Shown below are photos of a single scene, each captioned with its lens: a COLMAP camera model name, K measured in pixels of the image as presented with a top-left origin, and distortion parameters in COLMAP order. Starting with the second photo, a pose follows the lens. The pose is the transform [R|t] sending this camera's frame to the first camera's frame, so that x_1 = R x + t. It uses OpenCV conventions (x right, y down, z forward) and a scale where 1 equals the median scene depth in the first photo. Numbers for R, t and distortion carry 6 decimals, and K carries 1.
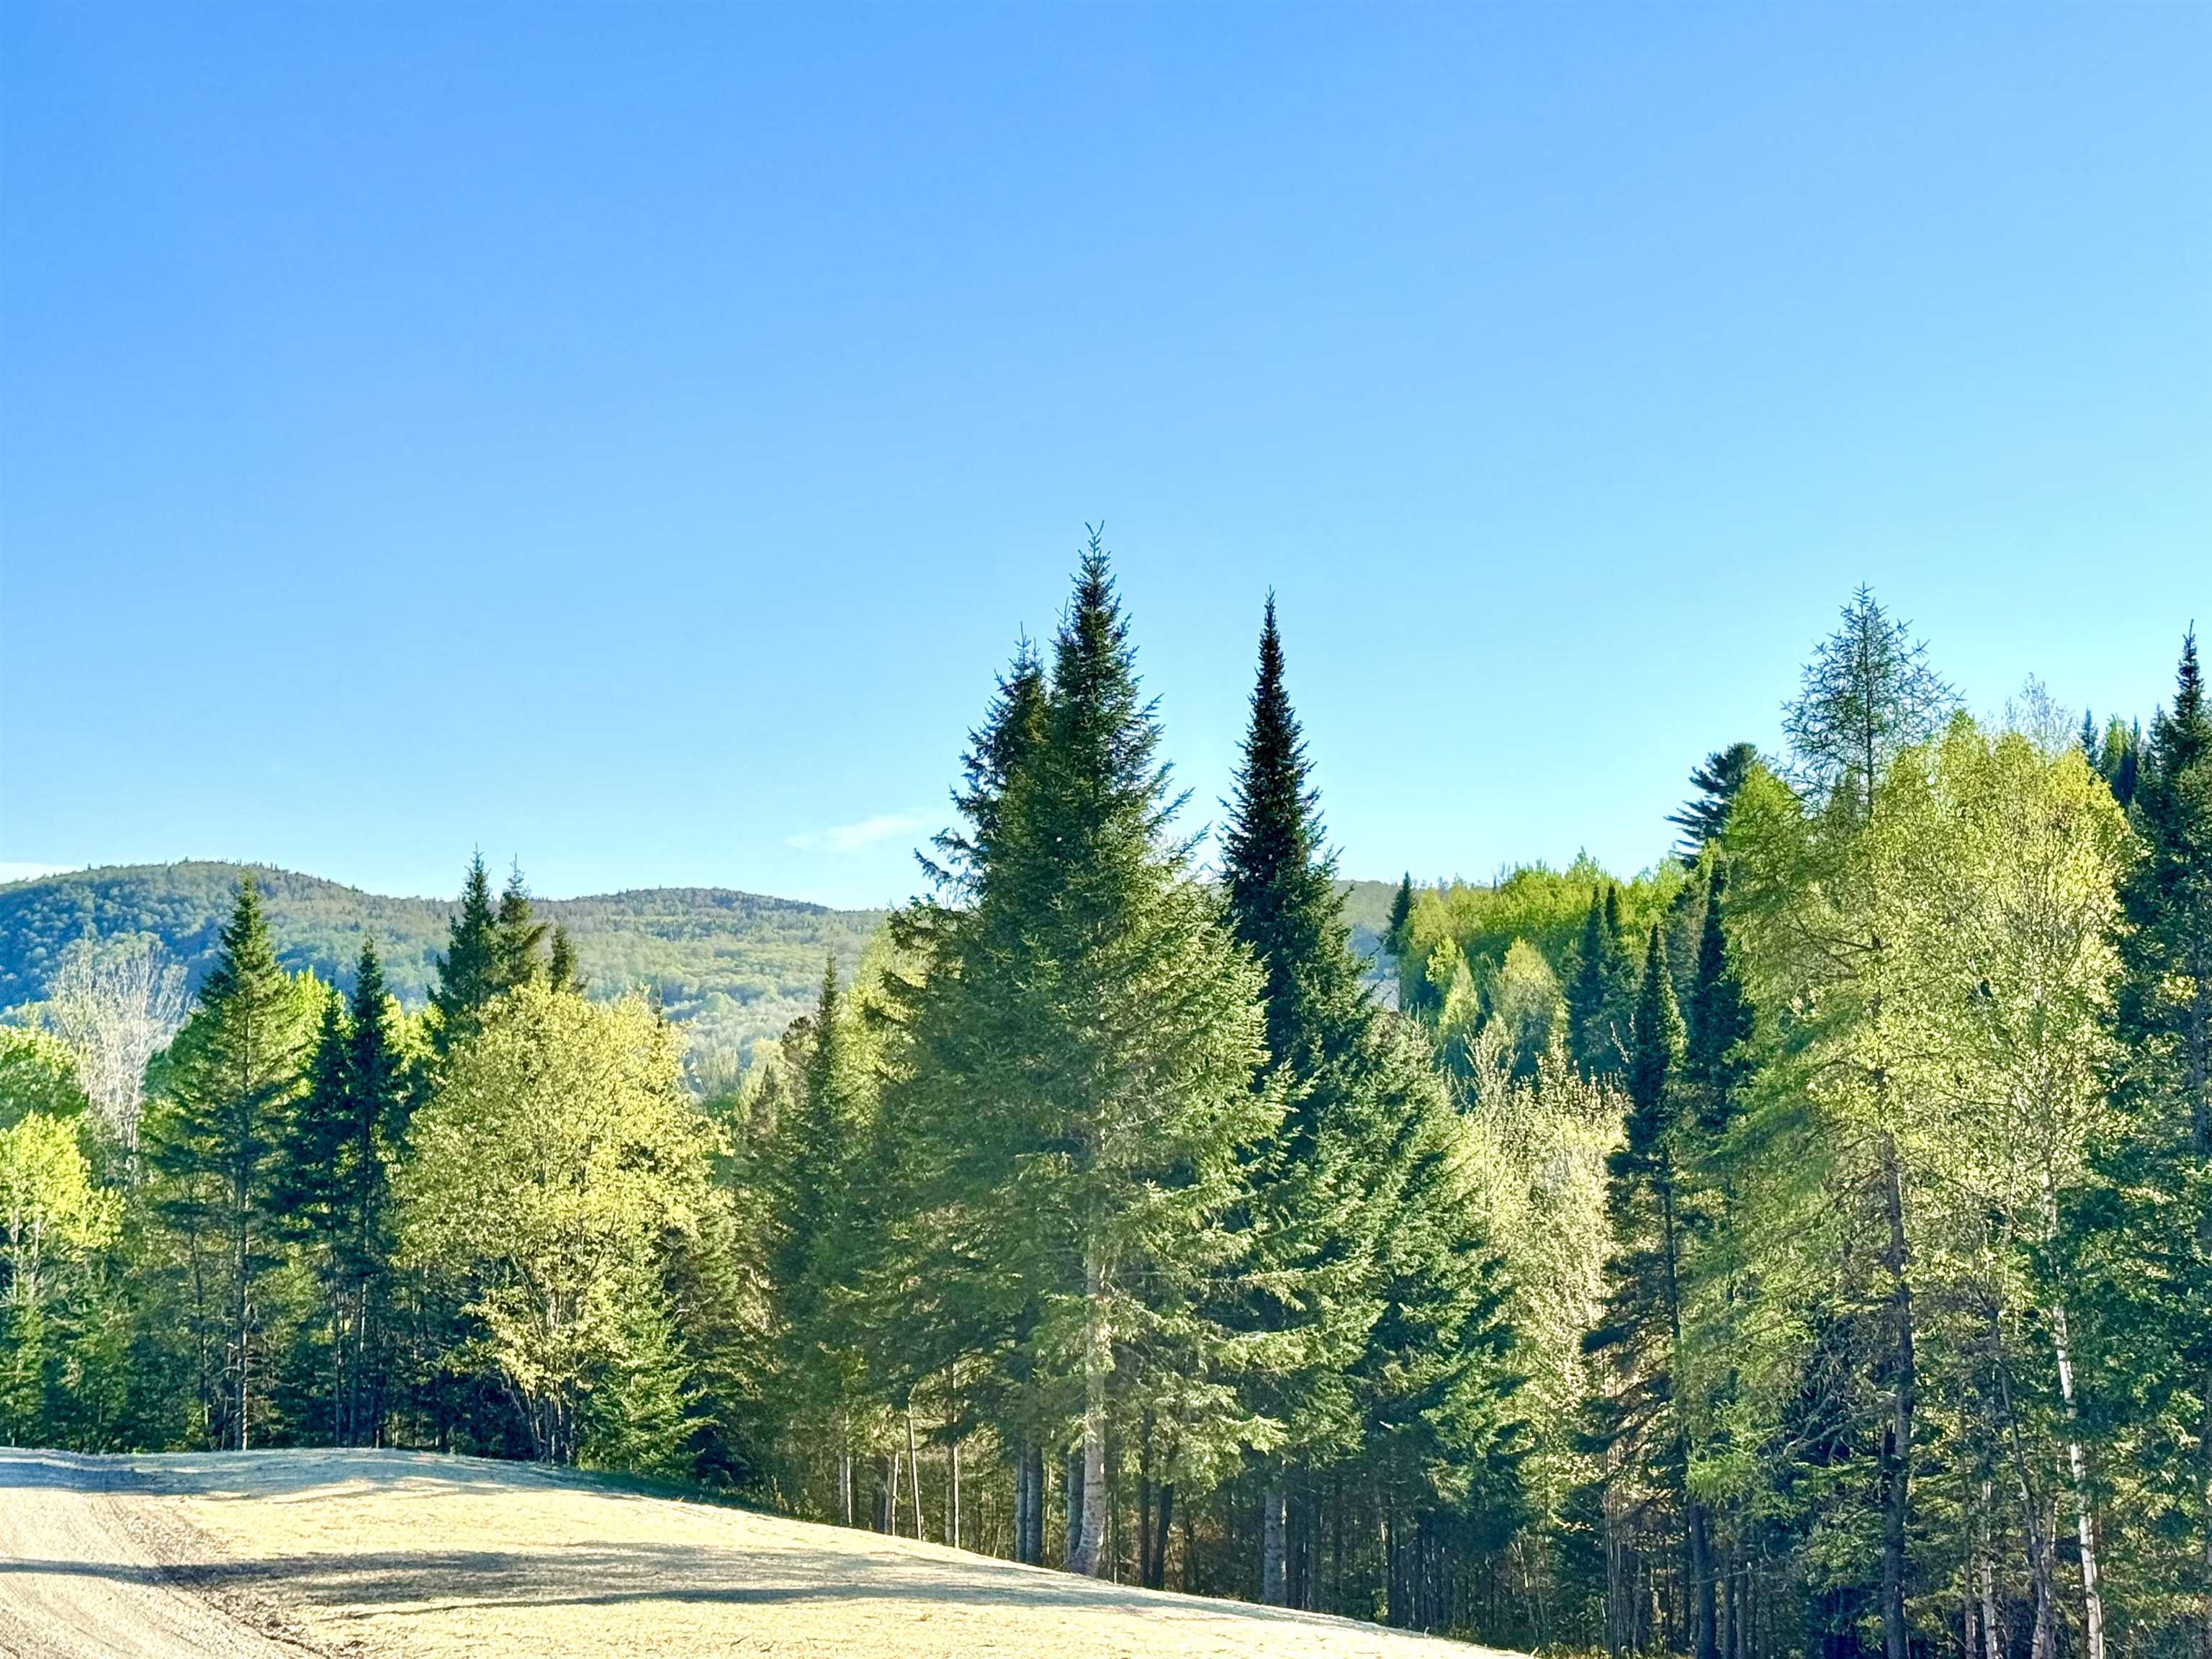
lens RADIAL K [[3676.0, 0, 1106.0], [0, 3676.0, 829.5], [0, 0, 1]] dist [0.143480, -0.072922]
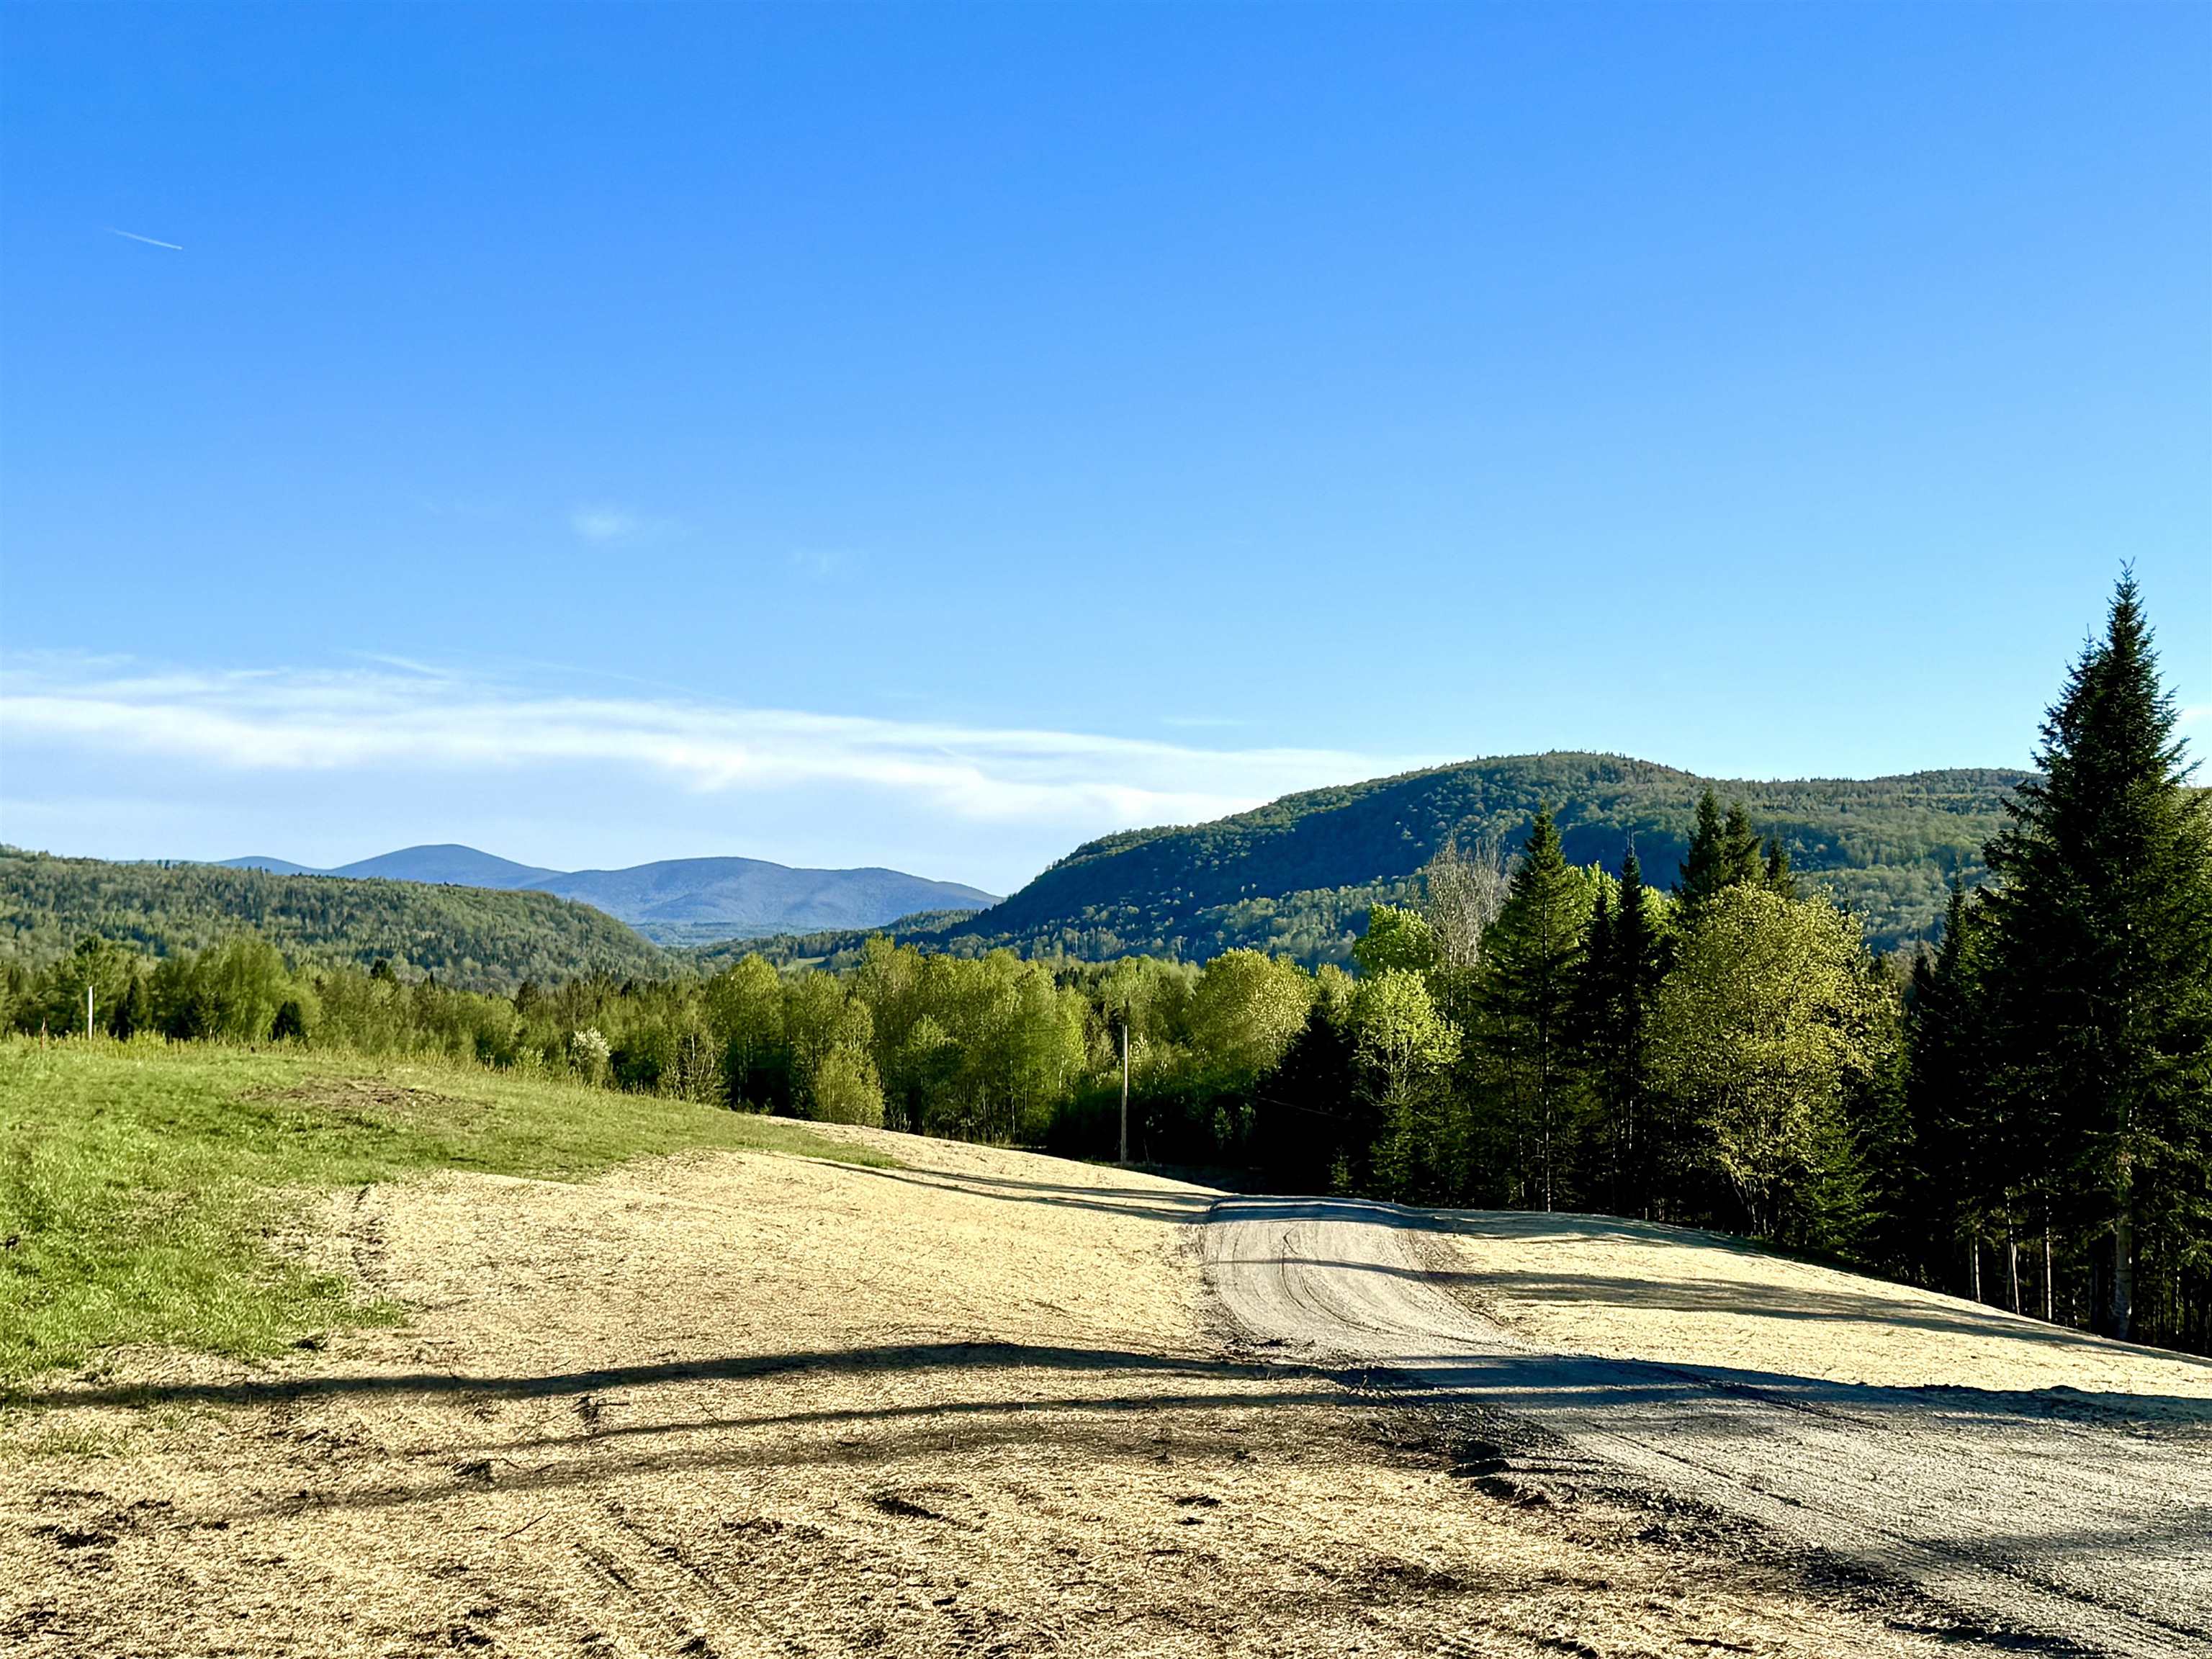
lens RADIAL K [[3089.6, 0, 1092.4], [0, 3089.6, 825.2], [0, 0, 1]] dist [0.203583, -0.398181]
pose [[0.923359, -0.002524, -0.383929, 0.061597], [0.016089, 0.999354, 0.032125, -0.019946], [0.383600, -0.035840, 0.922804, -0.139575]]
